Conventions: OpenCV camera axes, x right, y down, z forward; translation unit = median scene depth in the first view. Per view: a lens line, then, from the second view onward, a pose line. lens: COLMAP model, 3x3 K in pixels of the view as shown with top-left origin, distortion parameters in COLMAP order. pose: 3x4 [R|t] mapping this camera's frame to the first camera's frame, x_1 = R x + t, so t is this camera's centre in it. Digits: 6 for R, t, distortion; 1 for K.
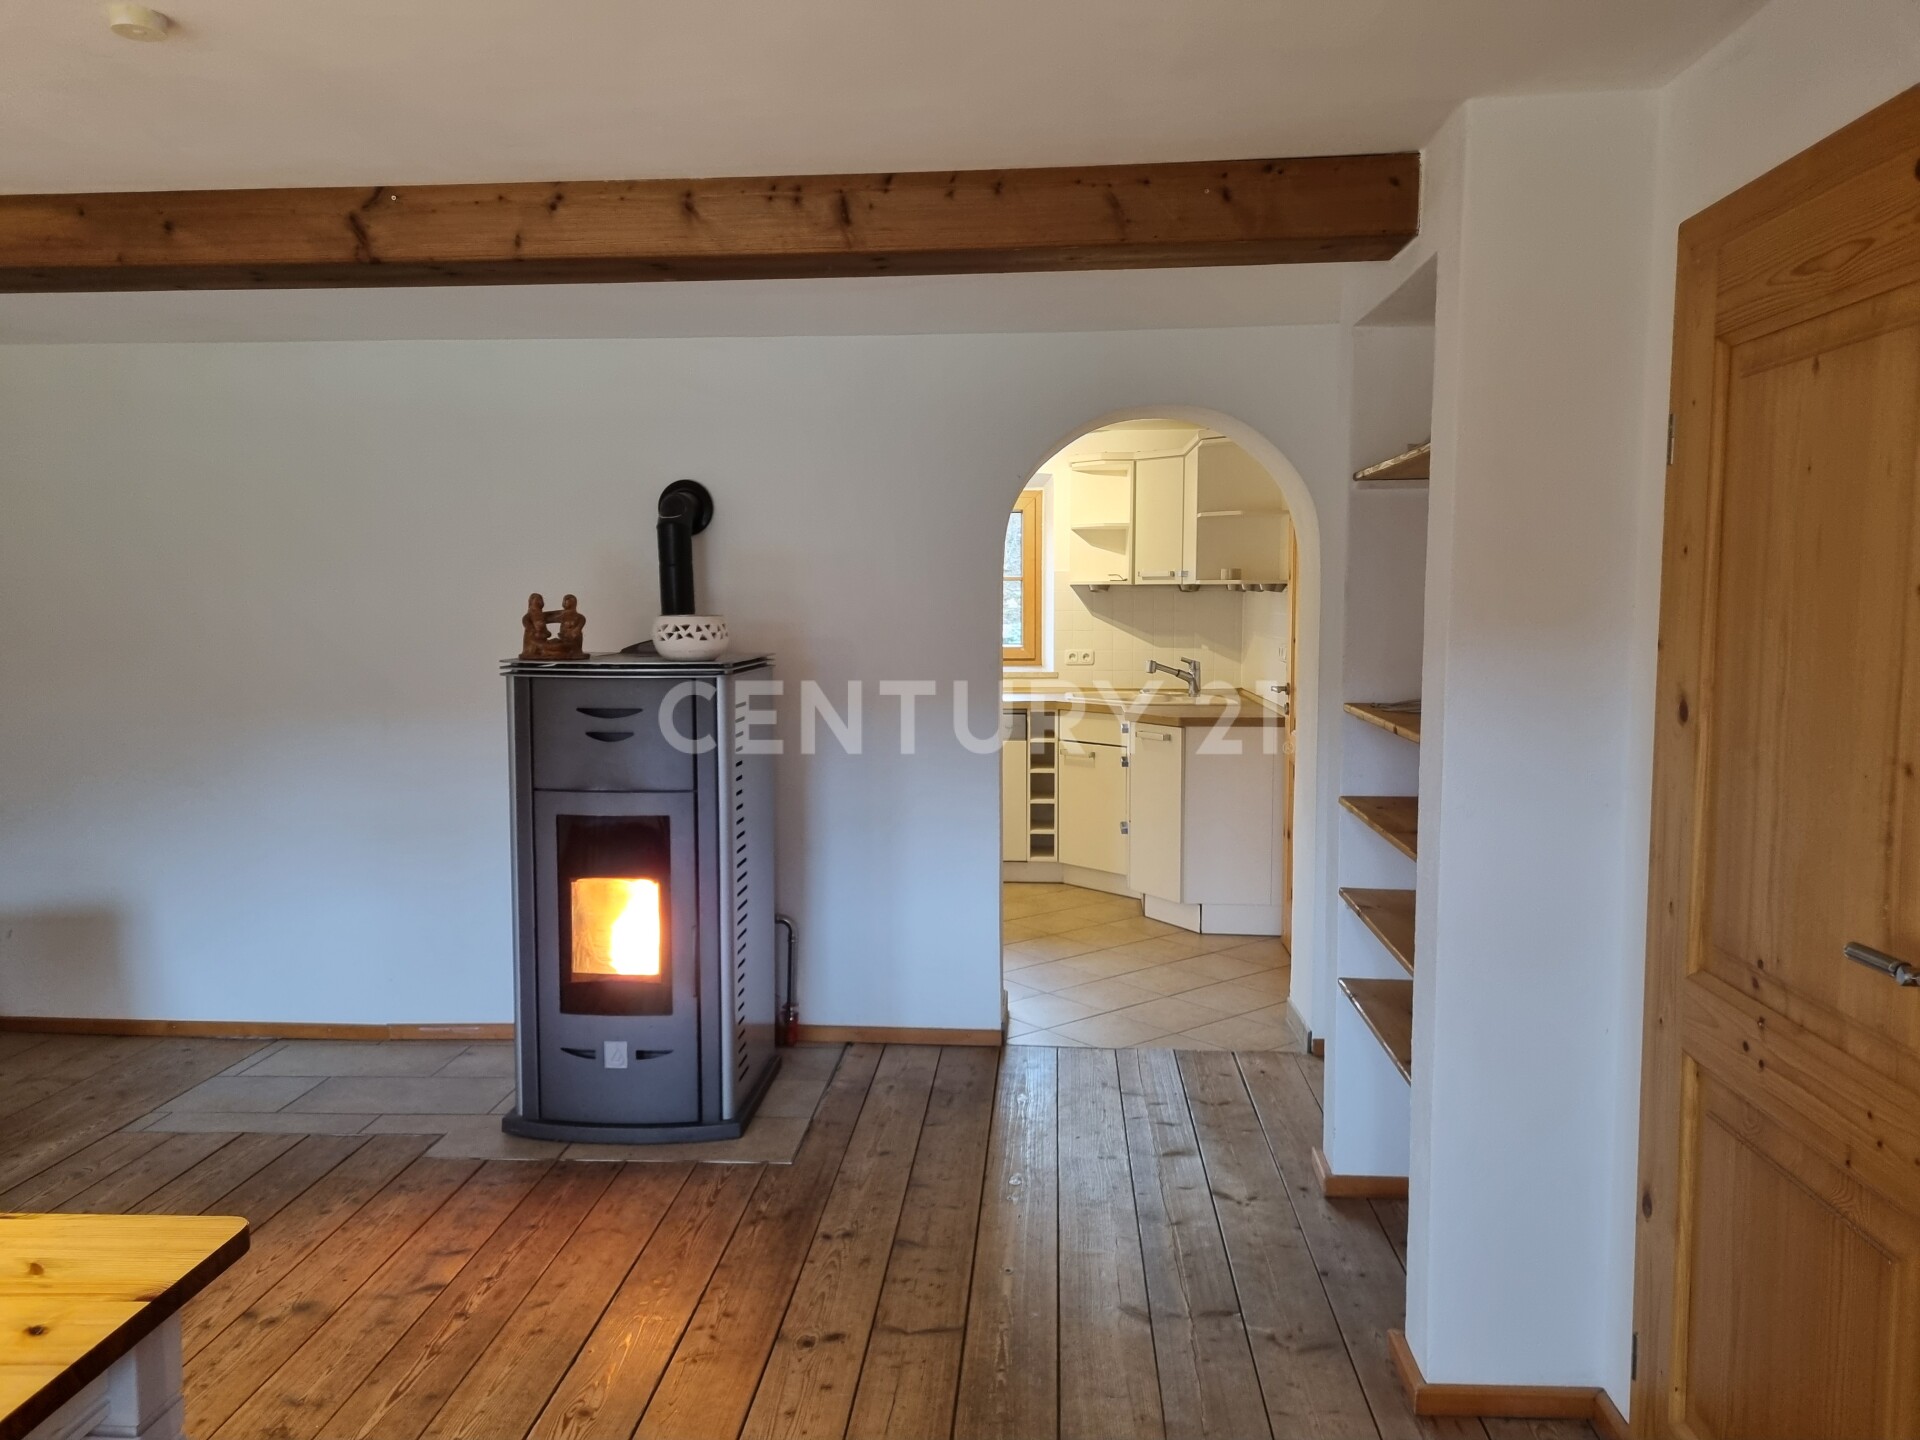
lens RADIAL K [[1425.3, 0, 960.0], [0, 1425.3, 720.0], [0, 0, 1]] dist [0.027345, -0.002756]
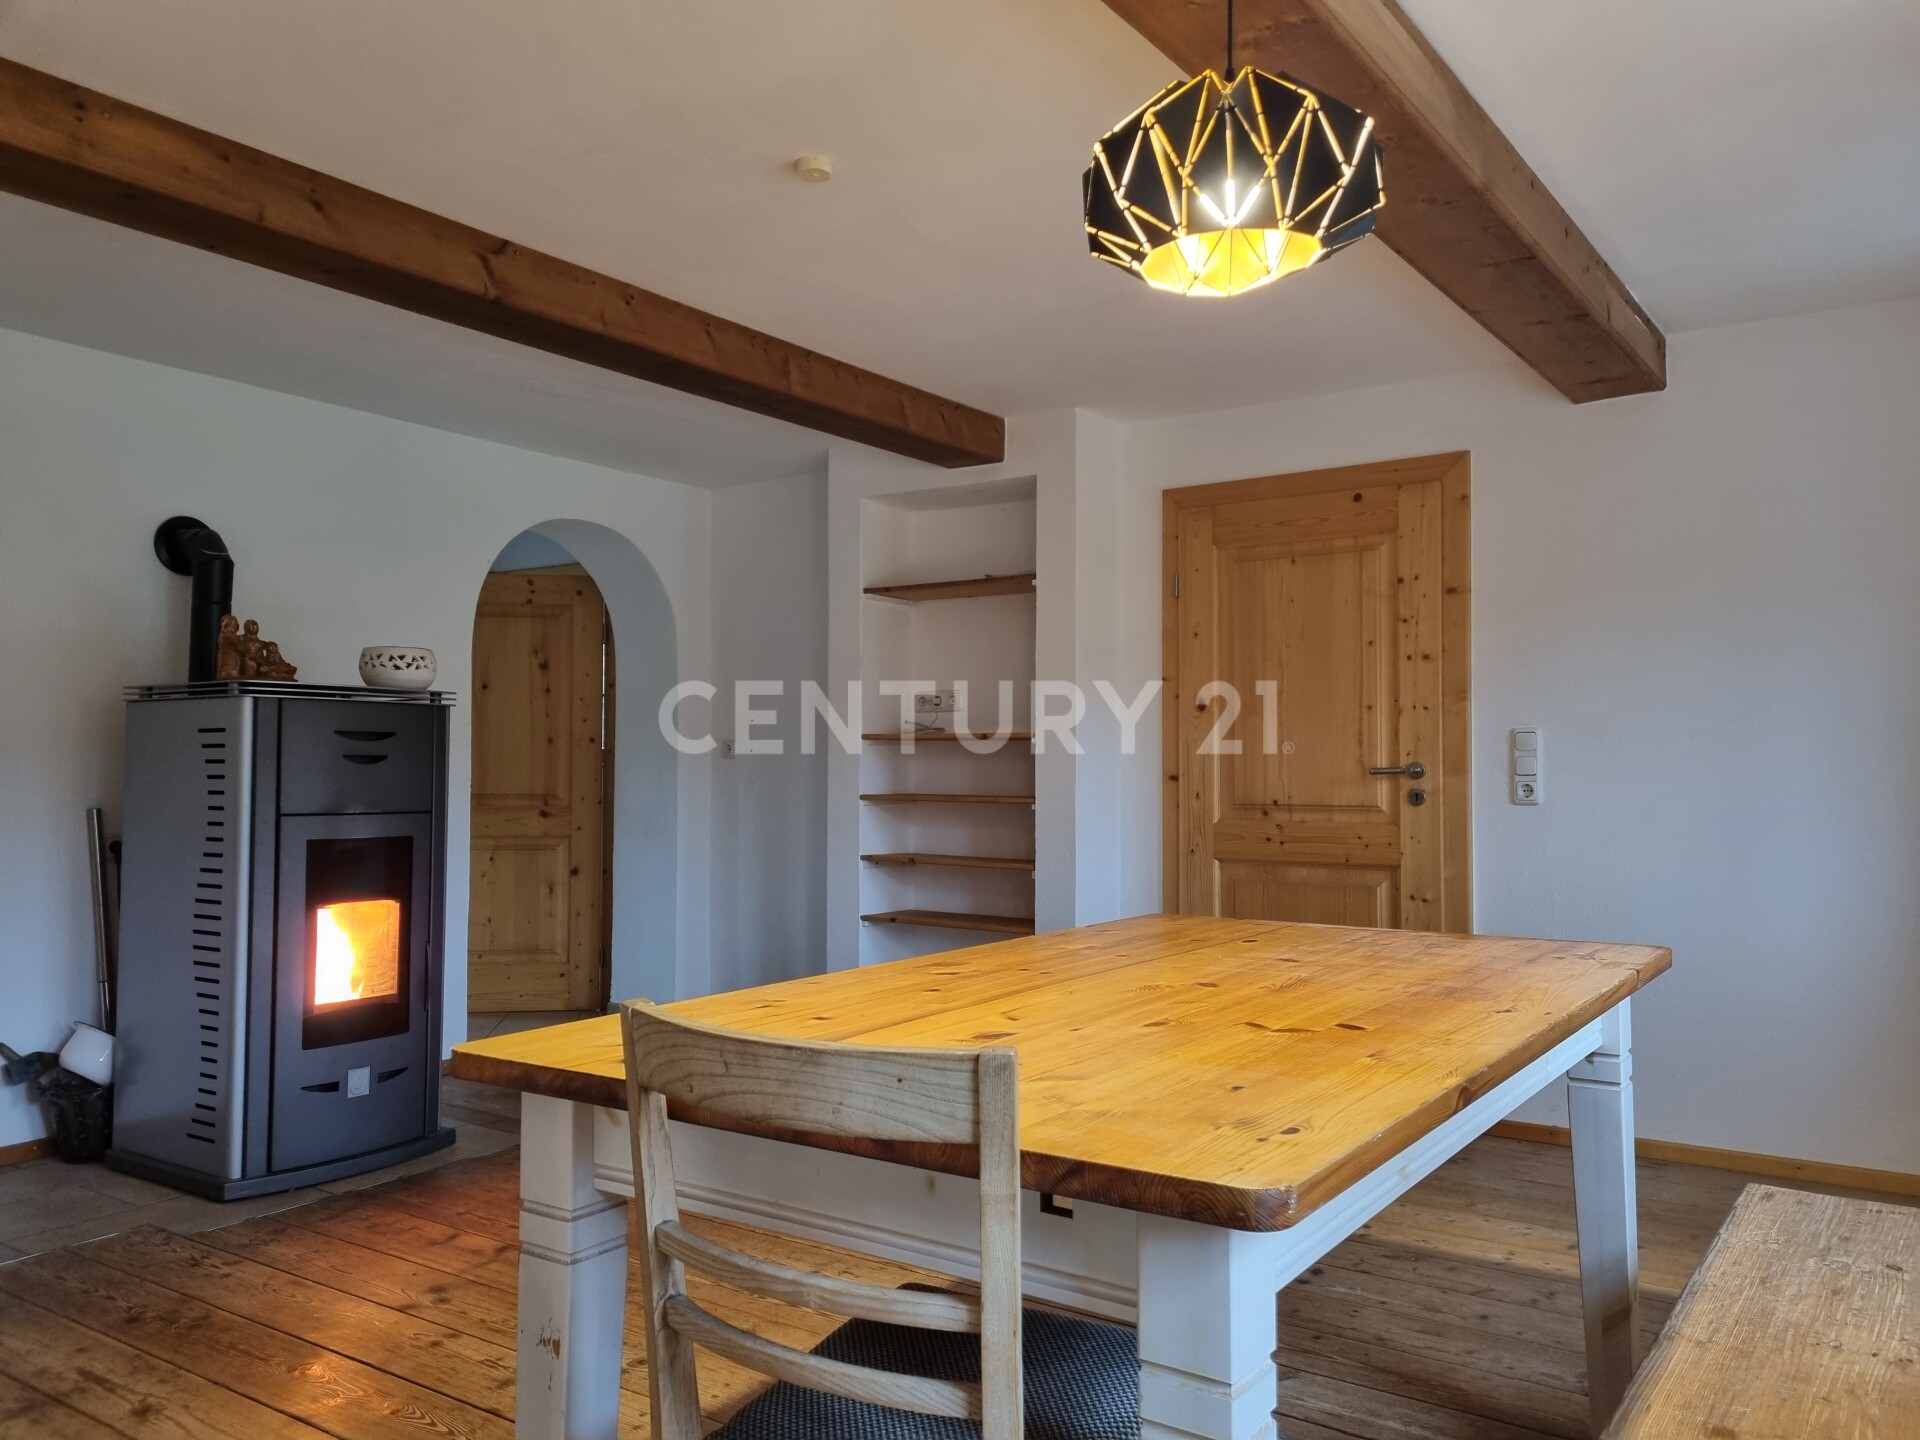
lens RADIAL K [[1425.3, 0, 960.0], [0, 1425.3, 720.0], [0, 0, 1]] dist [0.027345, -0.002756]
pose [[0.510449, 0.036289, 0.859142, -0.907553], [0.071270, 0.993886, -0.084325, 0.100059], [-0.856949, 0.104275, 0.504742, 0.116688]]
